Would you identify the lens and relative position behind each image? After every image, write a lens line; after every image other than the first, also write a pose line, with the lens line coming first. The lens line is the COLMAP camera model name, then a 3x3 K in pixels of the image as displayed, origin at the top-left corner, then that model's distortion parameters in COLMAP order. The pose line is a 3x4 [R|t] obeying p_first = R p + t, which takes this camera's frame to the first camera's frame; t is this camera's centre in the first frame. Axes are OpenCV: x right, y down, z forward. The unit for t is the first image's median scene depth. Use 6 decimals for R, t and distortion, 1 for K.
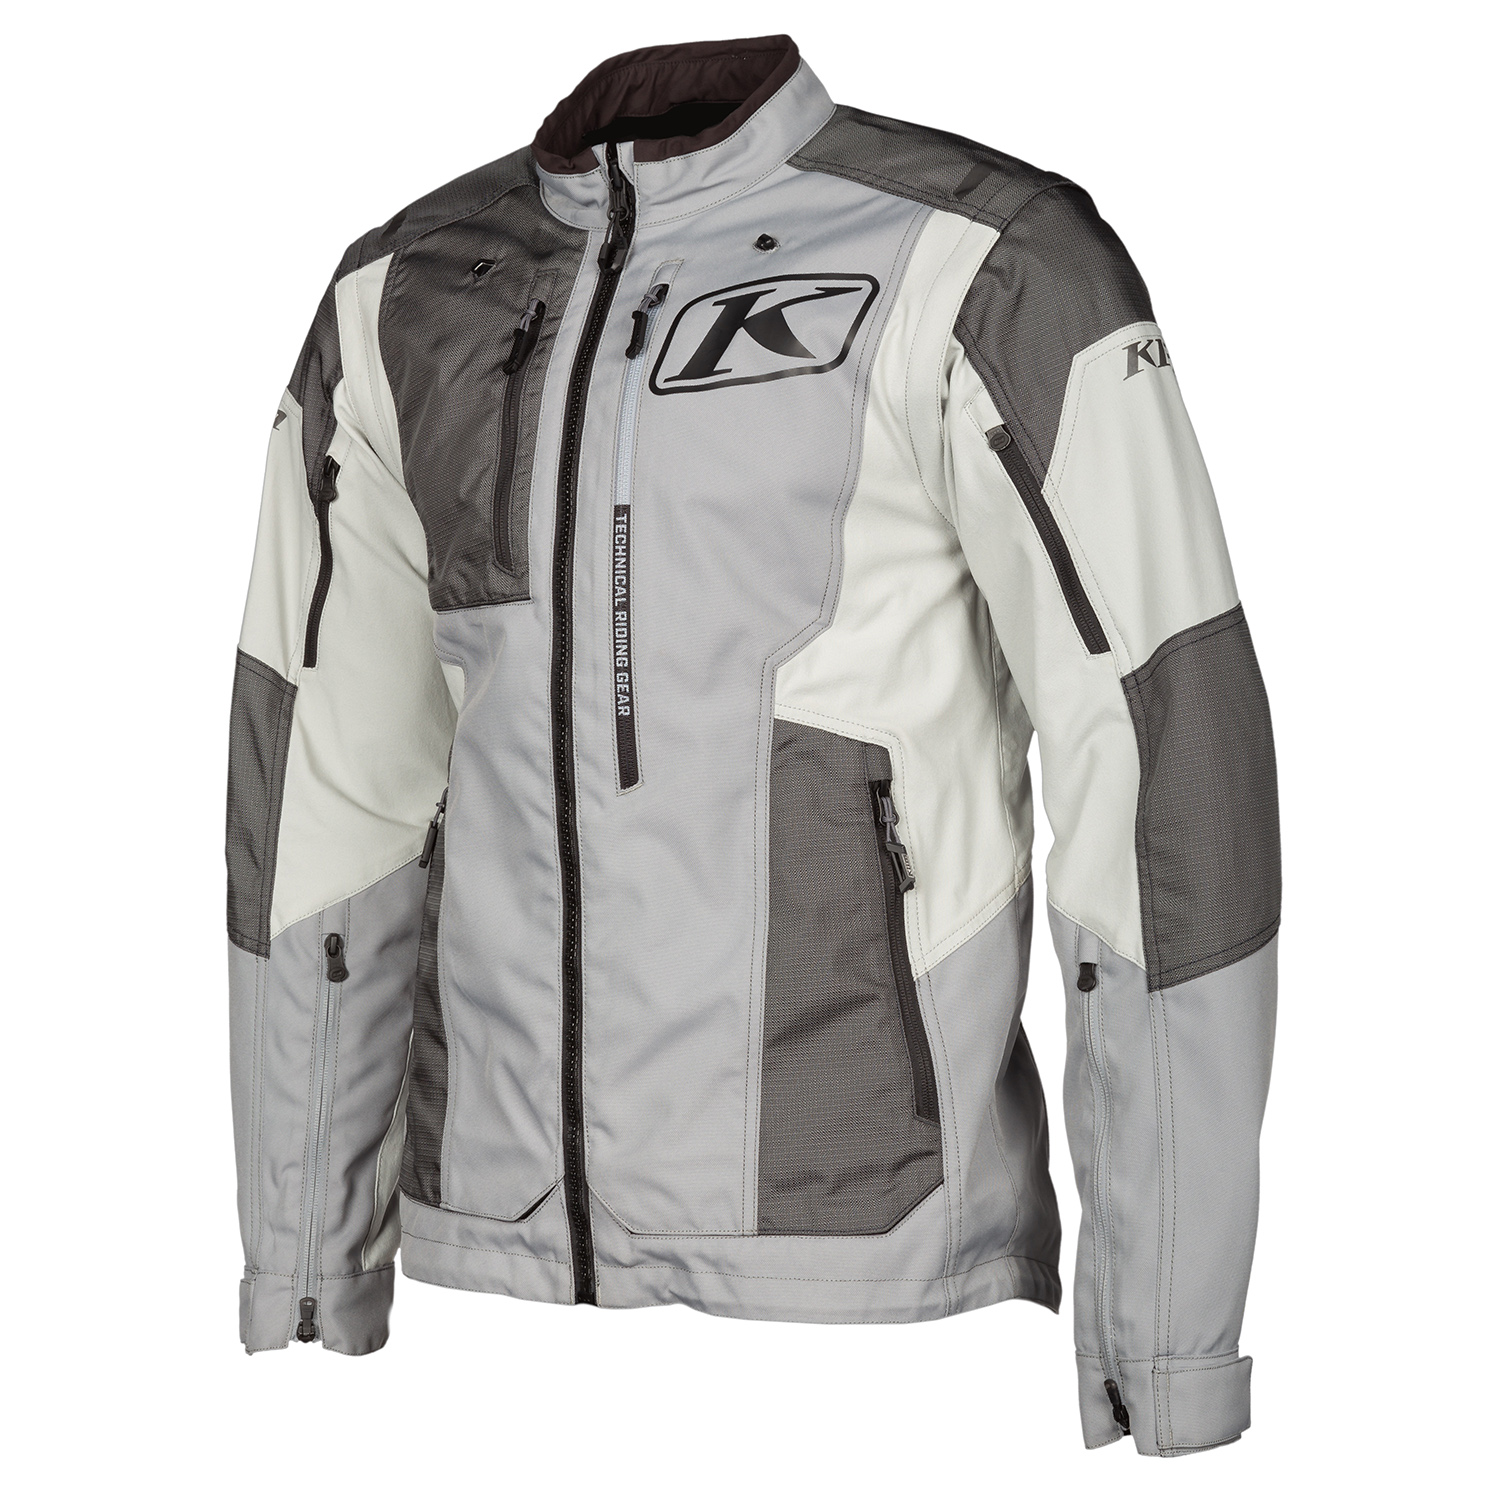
lens RADIAL K [[2980.2, 0, 752.3], [0, 2980.2, 743.3], [0, 0, 1]] dist [0.089743, 0.000000]
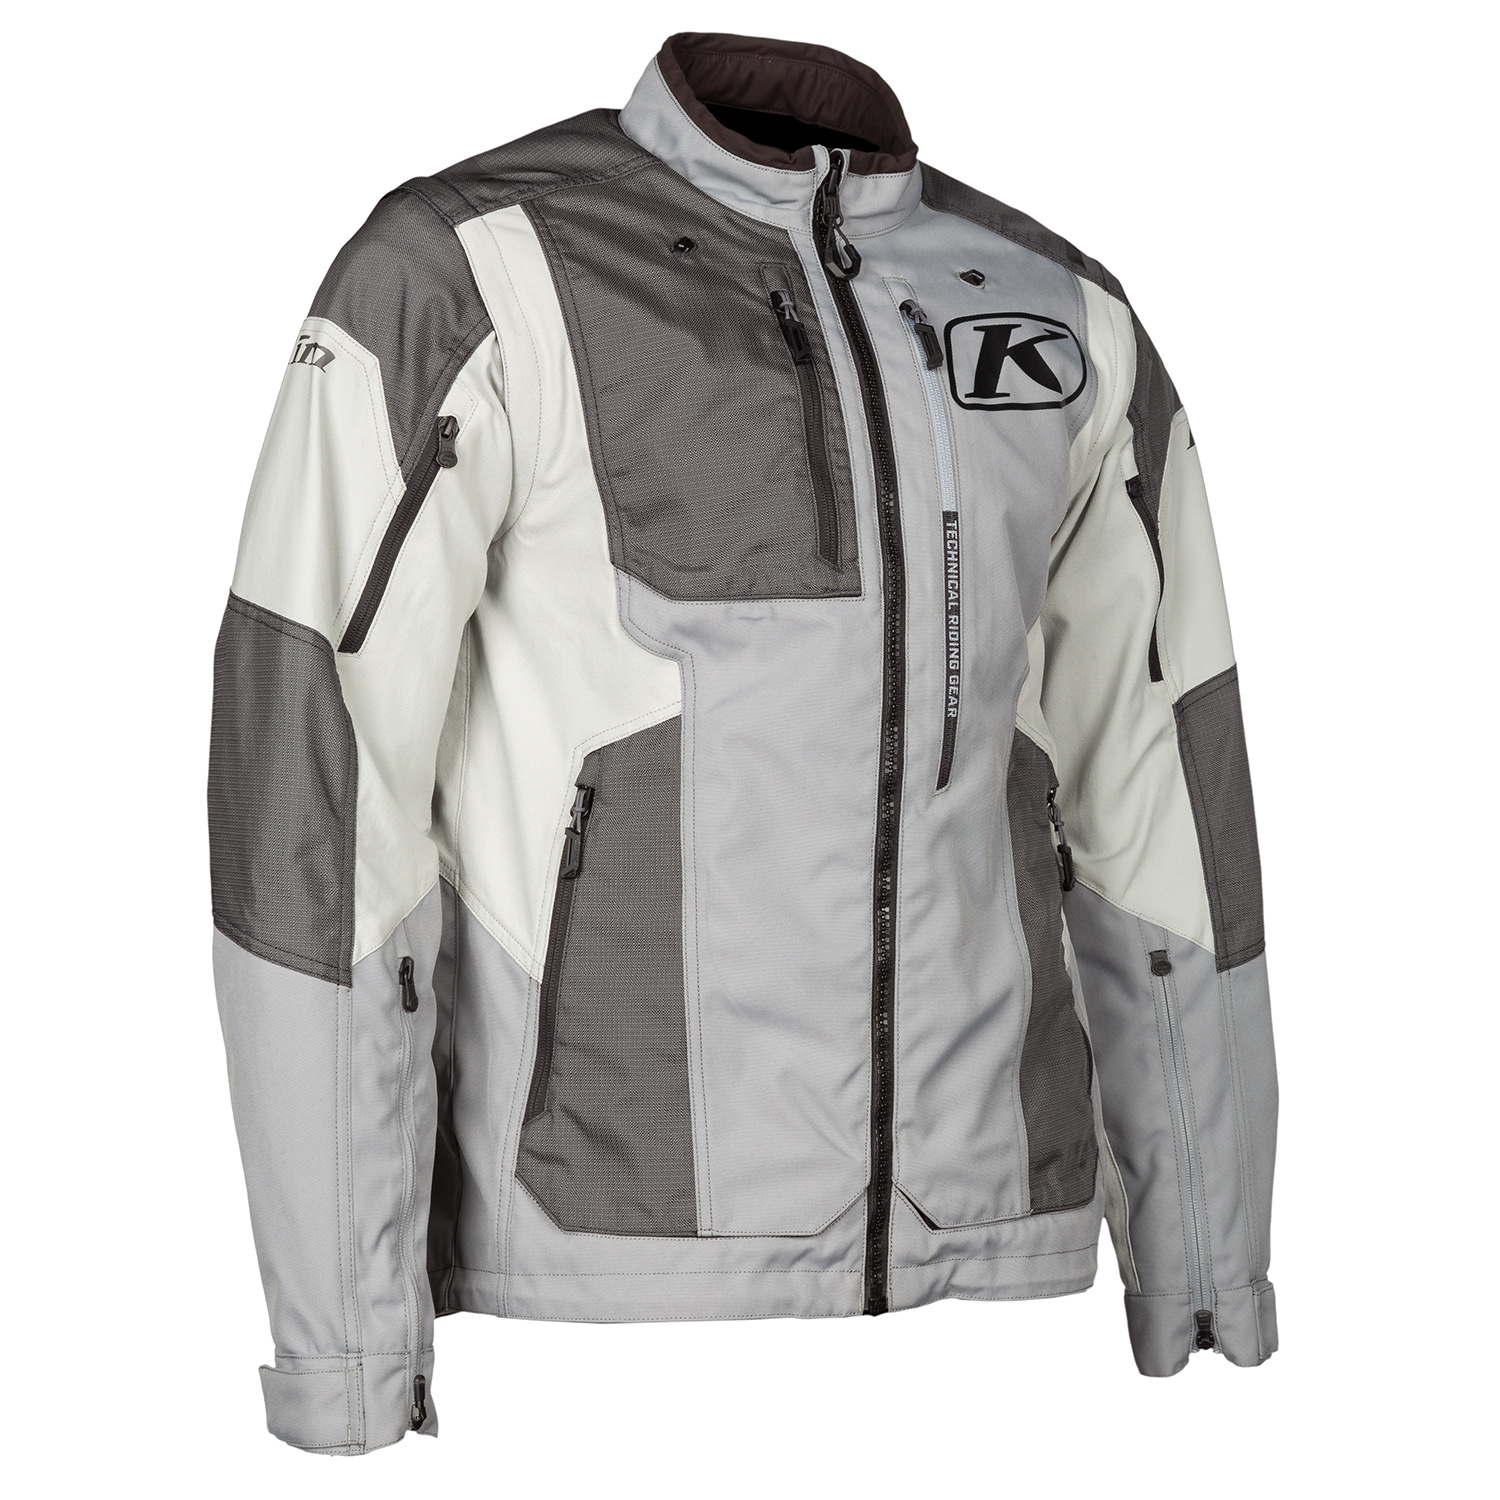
lens RADIAL K [[2980.2, 0, 712.8], [0, 2980.2, 749.2], [0, 0, 1]] dist [0.089743, 0.000000]
pose [[0.564539, 0.035830, 0.824628, -0.923840], [-0.005830, 0.999206, -0.039424, 0.041905], [-0.825386, 0.017449, 0.564300, 0.489856]]
